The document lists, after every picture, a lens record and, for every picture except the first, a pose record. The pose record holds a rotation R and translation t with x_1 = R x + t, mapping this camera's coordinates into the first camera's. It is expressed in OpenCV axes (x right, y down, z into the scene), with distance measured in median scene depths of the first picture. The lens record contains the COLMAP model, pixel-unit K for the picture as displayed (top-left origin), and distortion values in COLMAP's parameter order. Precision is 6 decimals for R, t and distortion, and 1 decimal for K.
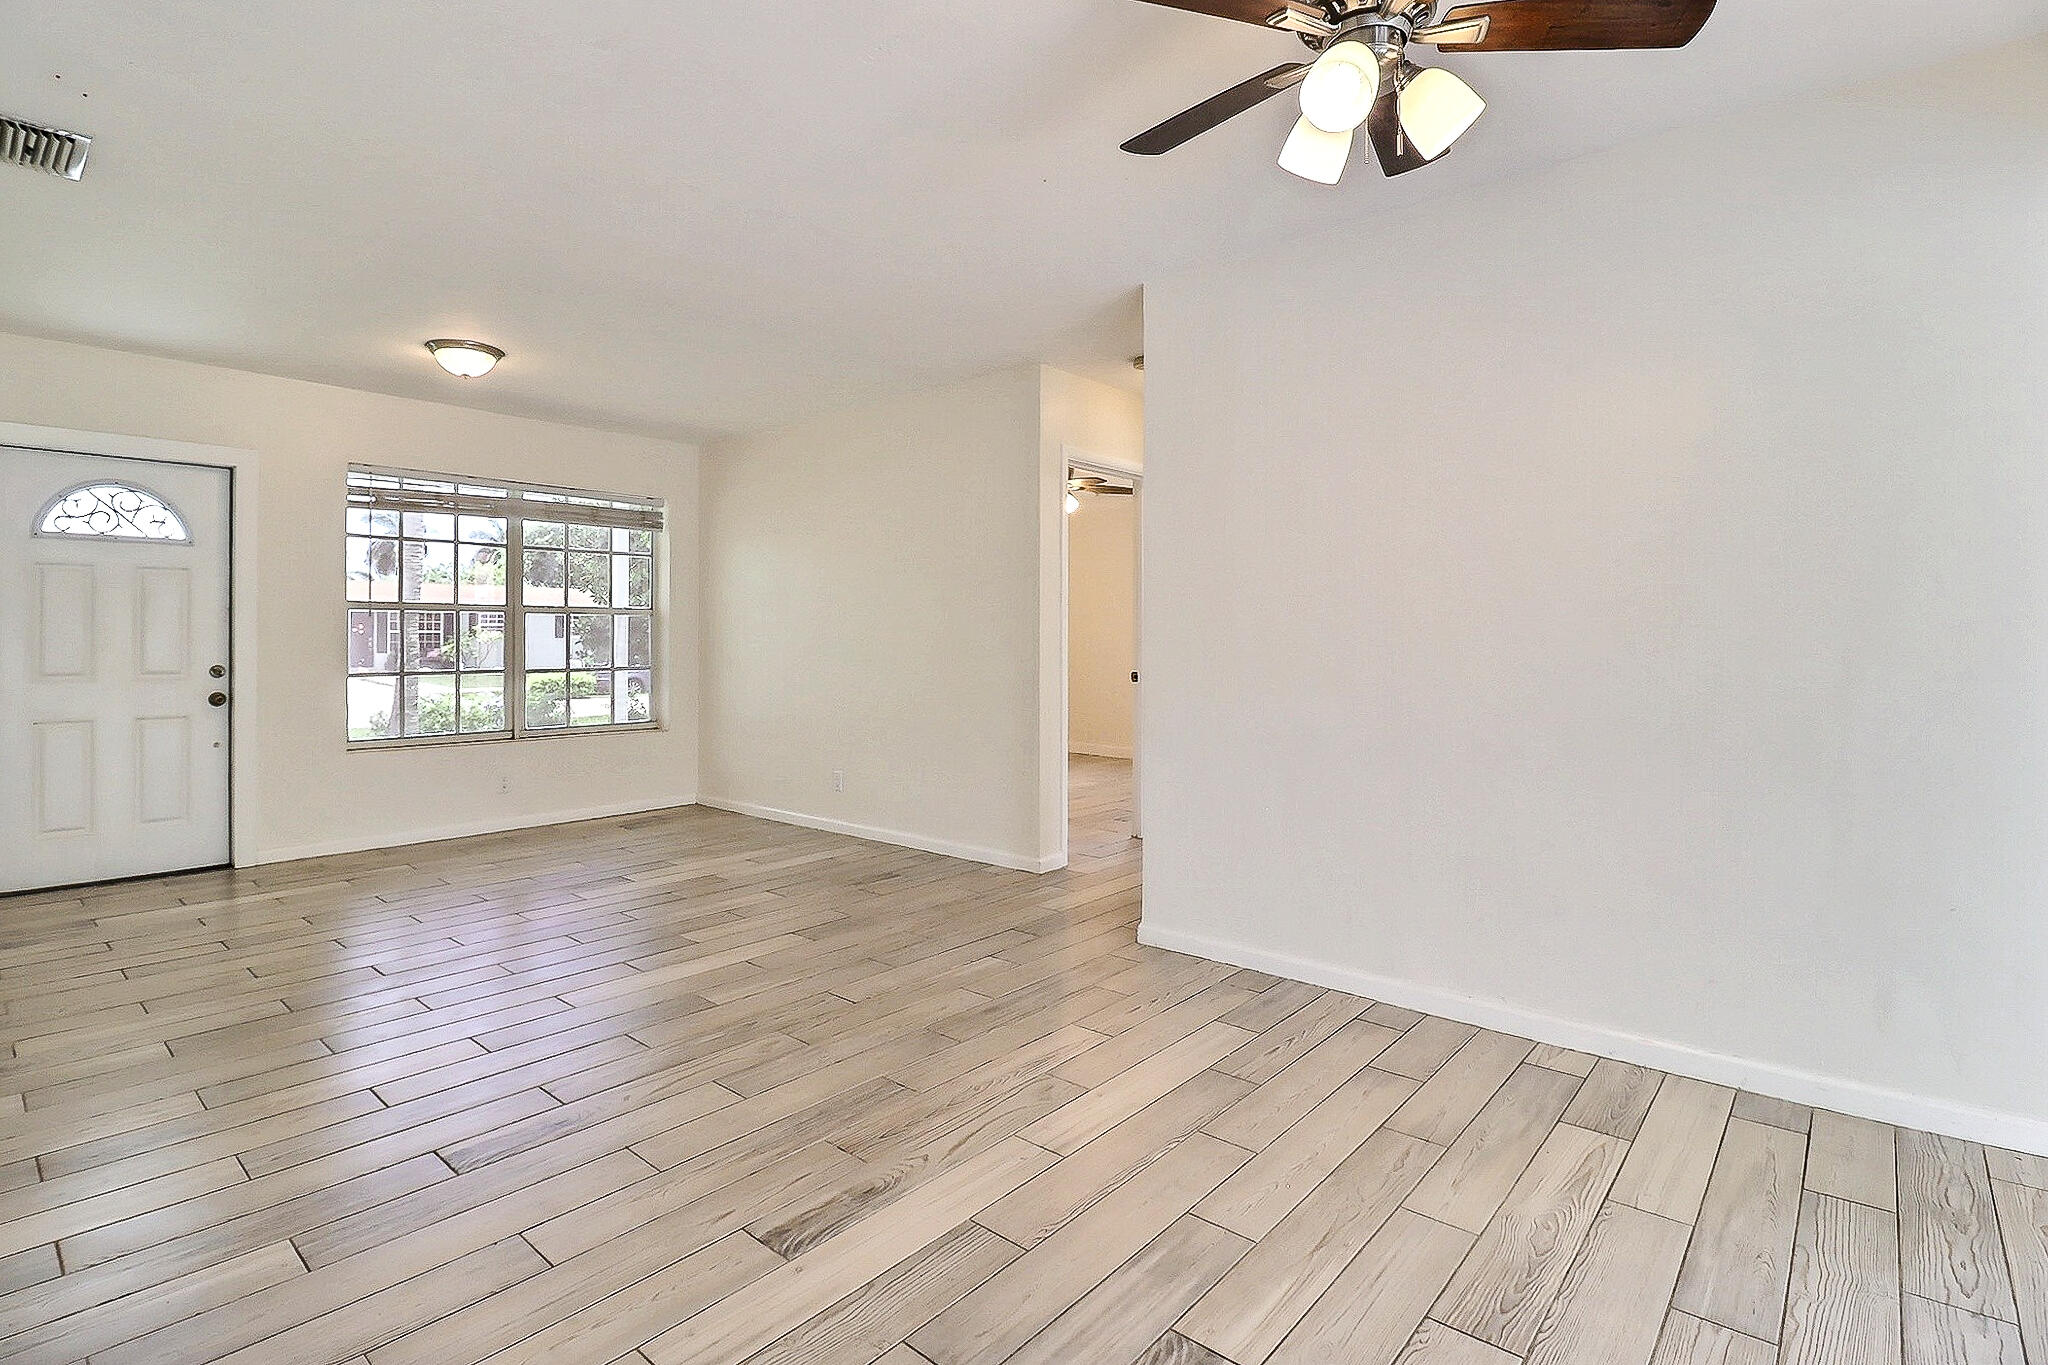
lens RADIAL K [[982.3, 0, 1011.9], [0, 982.3, 645.1], [0, 0, 1]] dist [-0.018212, -0.001297]
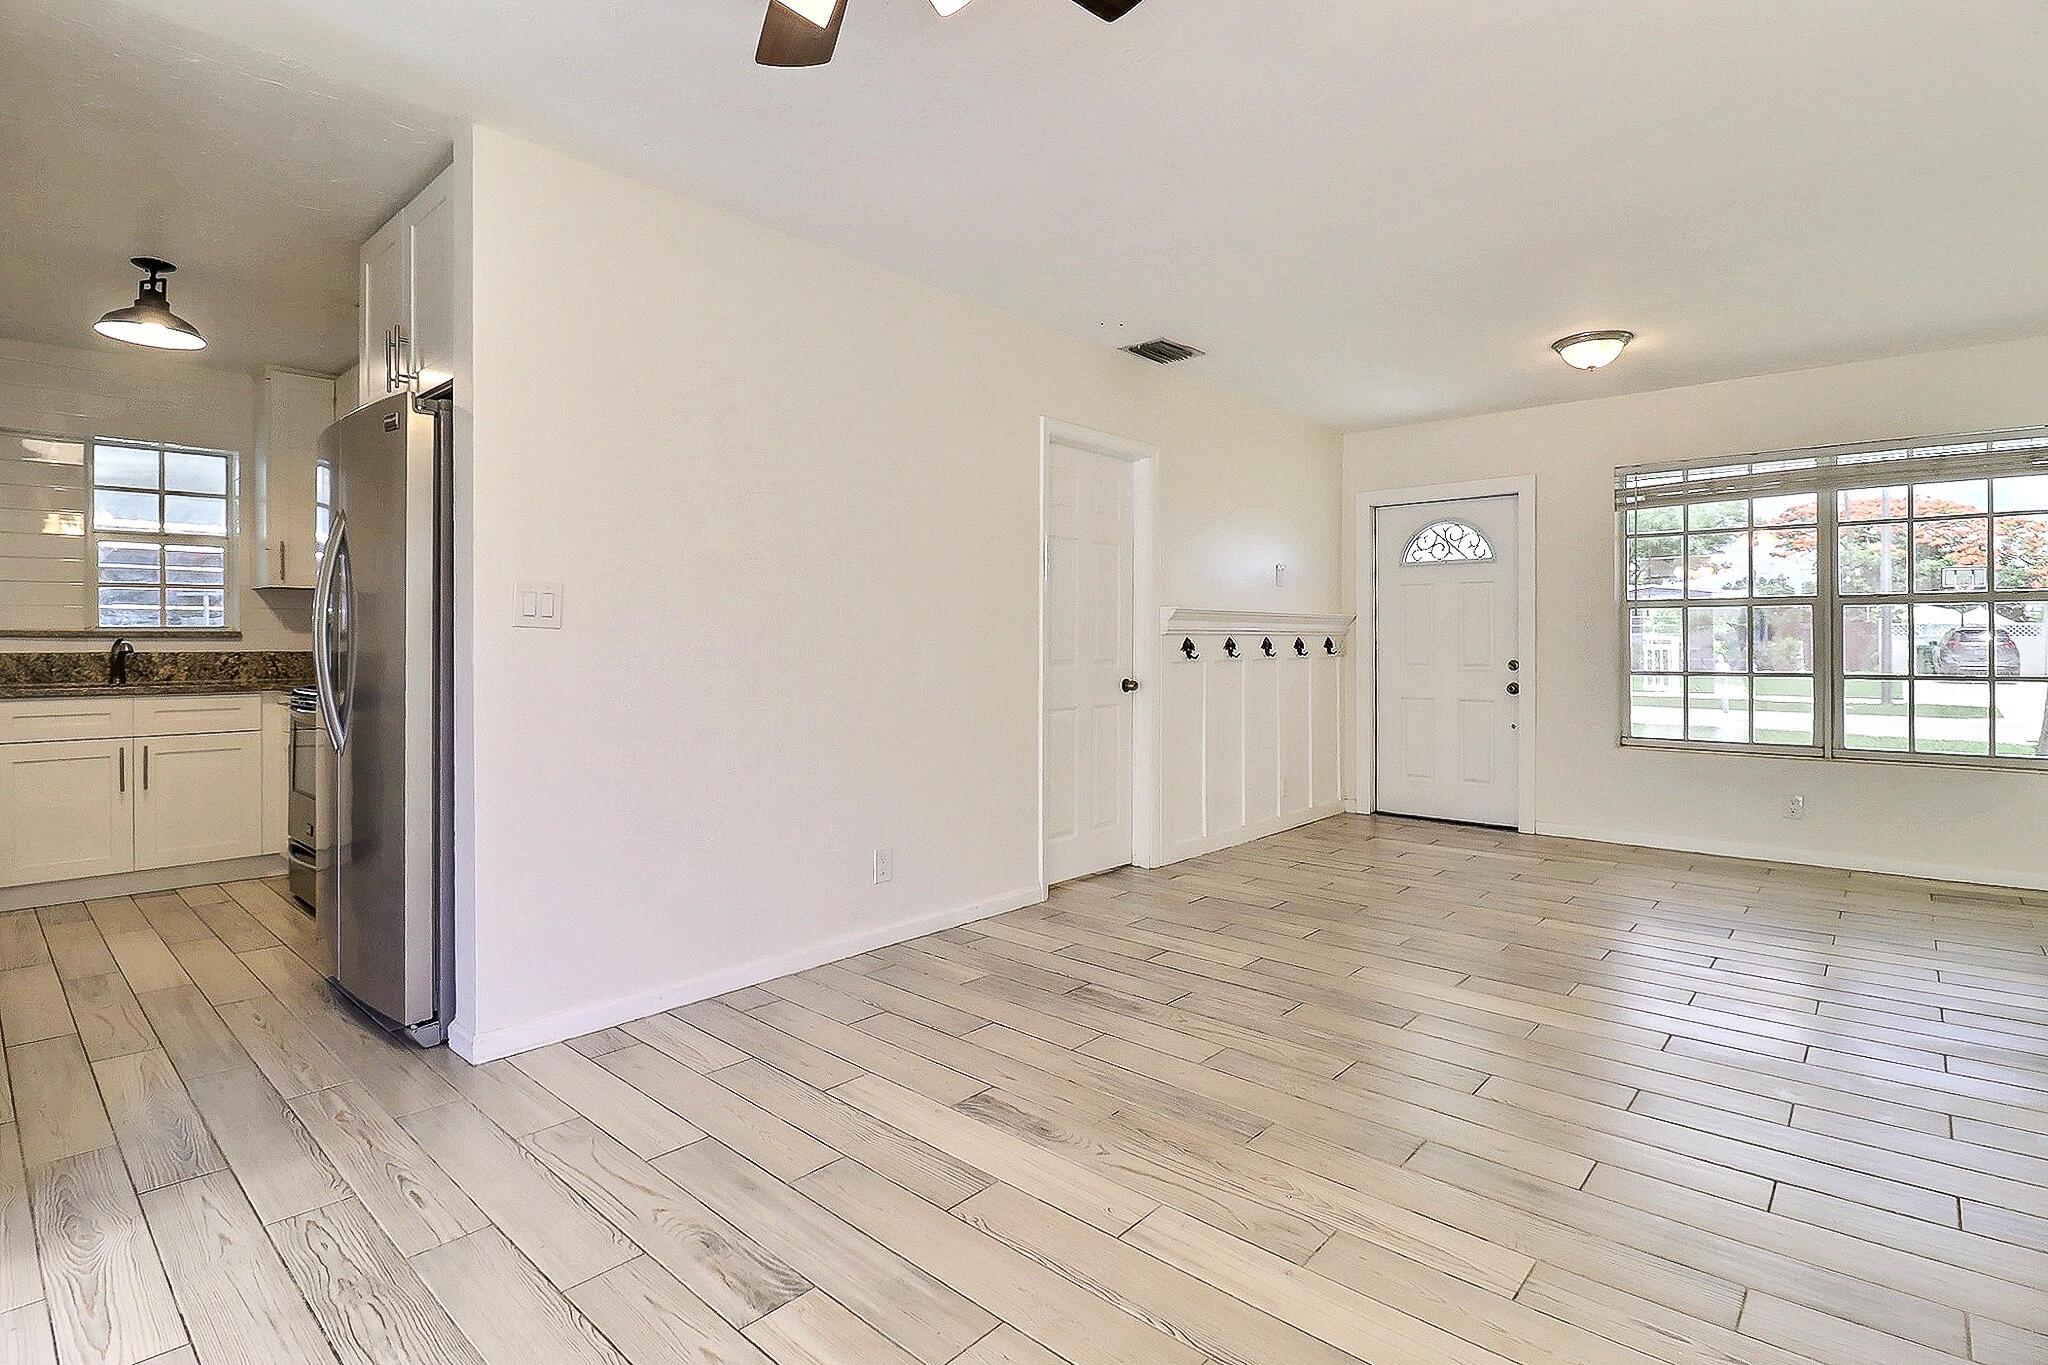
lens RADIAL K [[982.3, 0, 1011.9], [0, 982.3, 645.1], [0, 0, 1]] dist [-0.018212, -0.001297]
pose [[-0.017967, 0.002016, -0.999837, 0.425292], [-0.003825, 0.999991, 0.002085, 0.002411], [0.999831, 0.003862, -0.017959, 0.432008]]
